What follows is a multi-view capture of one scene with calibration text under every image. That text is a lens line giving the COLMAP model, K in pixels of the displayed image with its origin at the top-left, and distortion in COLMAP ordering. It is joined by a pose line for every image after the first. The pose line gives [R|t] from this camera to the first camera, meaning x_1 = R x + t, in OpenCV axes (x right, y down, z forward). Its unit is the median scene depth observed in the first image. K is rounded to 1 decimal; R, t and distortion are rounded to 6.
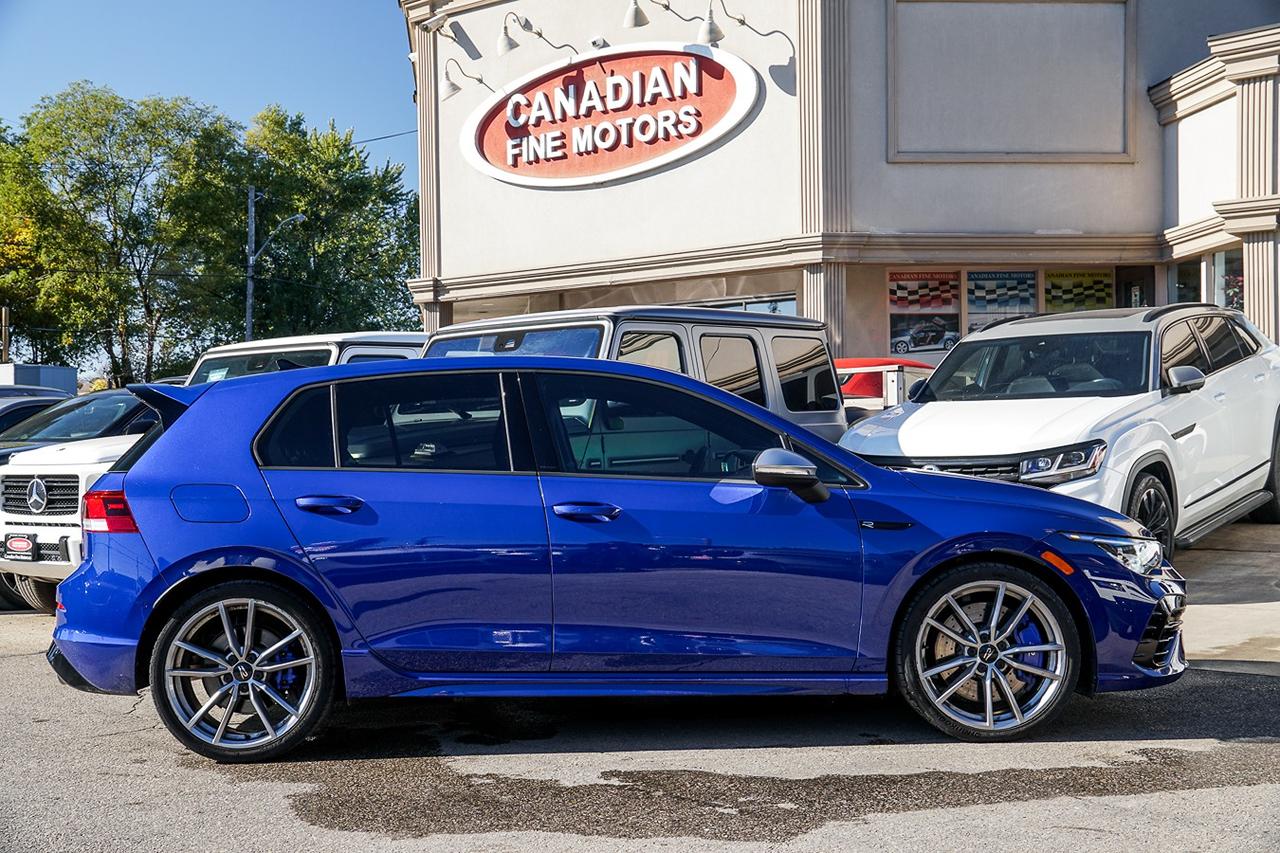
lens RADIAL K [[1397.7, 0, 640.0], [0, 1397.7, 426.5], [0, 0, 1]] dist [0.018296, 0.131896]
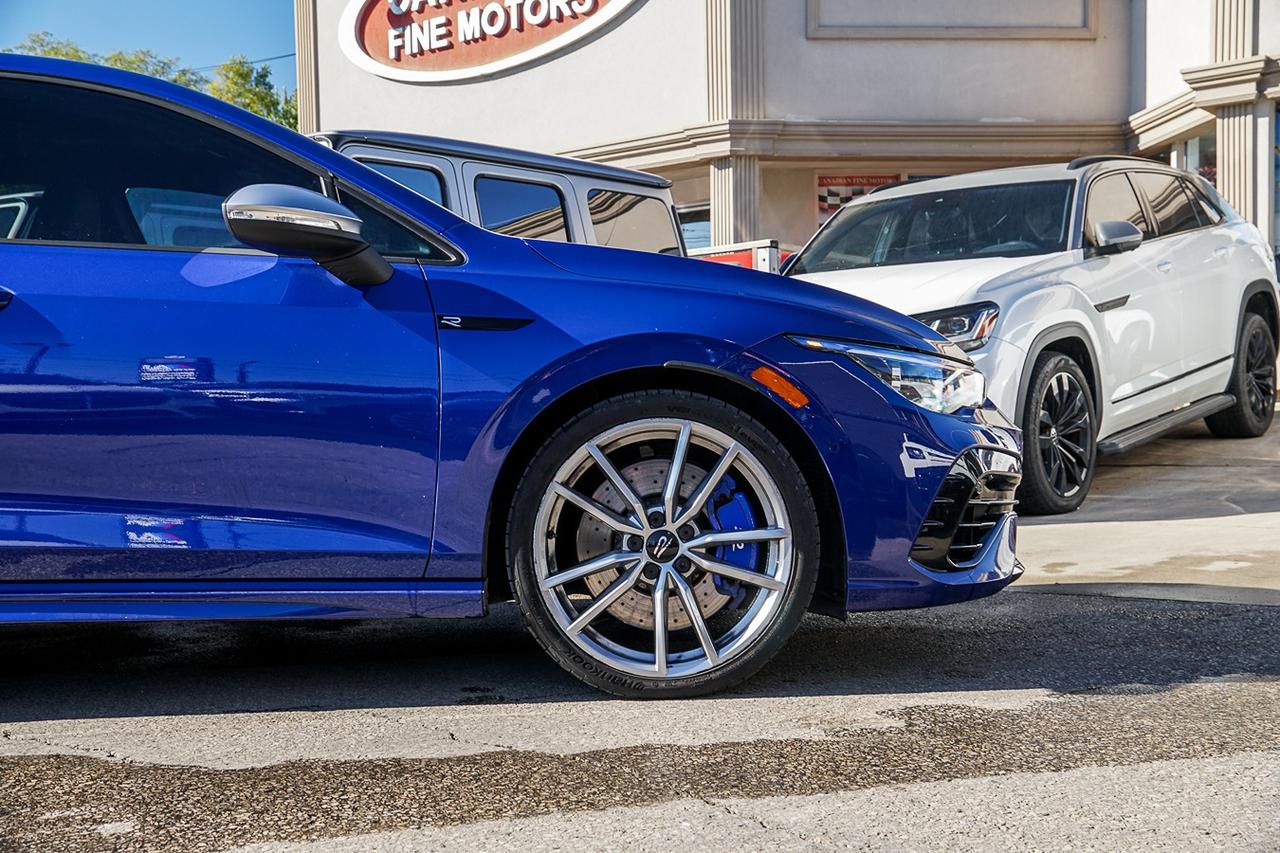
lens RADIAL K [[1425.0, 0, 640.0], [0, 1425.0, 426.5], [0, 0, 1]] dist [-0.002745, 0.242033]
pose [[0.999991, -0.001844, 0.003785, 0.075447], [0.001765, 0.999783, 0.020758, 0.032026], [-0.003822, -0.020751, 0.999777, 0.132239]]
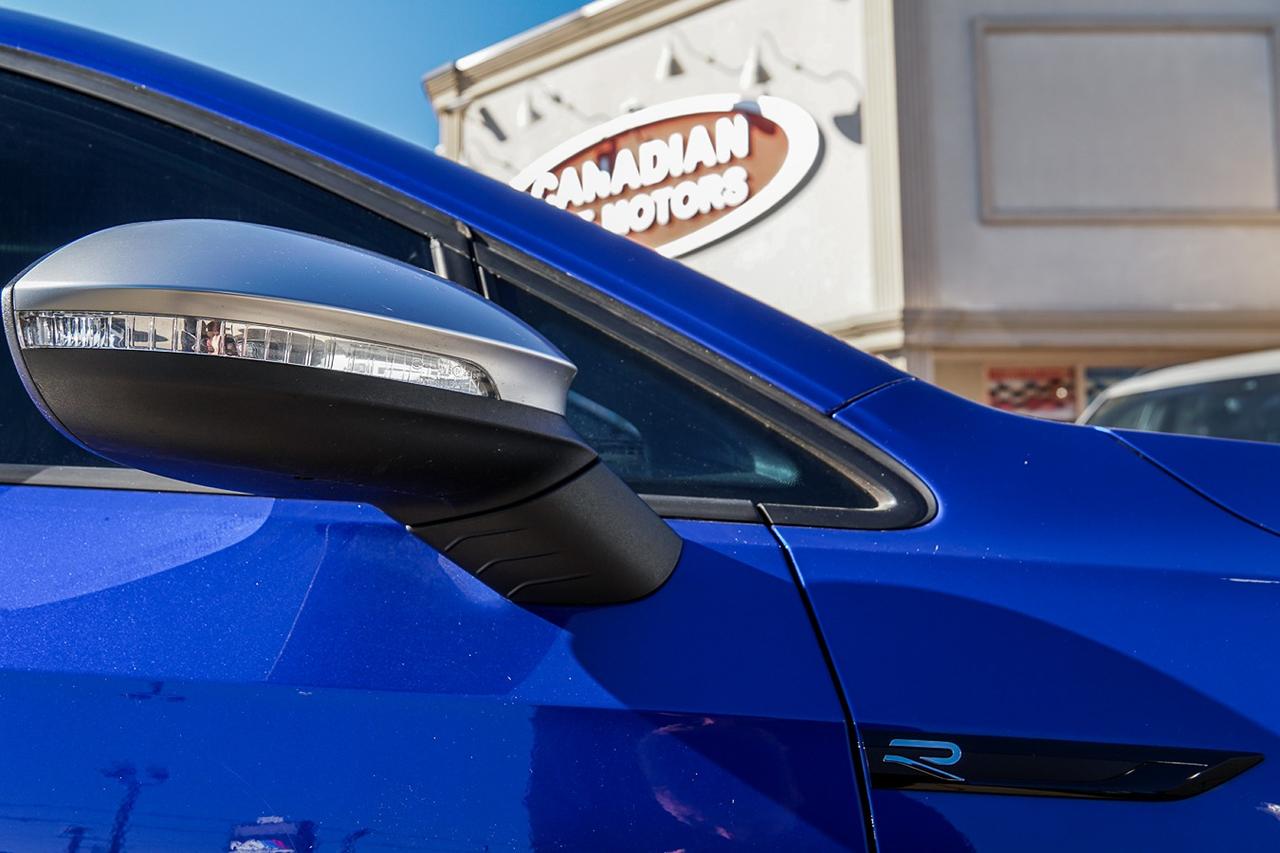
lens RADIAL K [[1309.3, 0, 640.0], [0, 1309.3, 426.5], [0, 0, 1]] dist [0.004548, -0.001317]
pose [[0.996594, -0.007102, -0.082156, 0.046103], [-0.002625, 0.993049, -0.117676, 0.016498], [0.082421, 0.117491, 0.989648, 0.273752]]
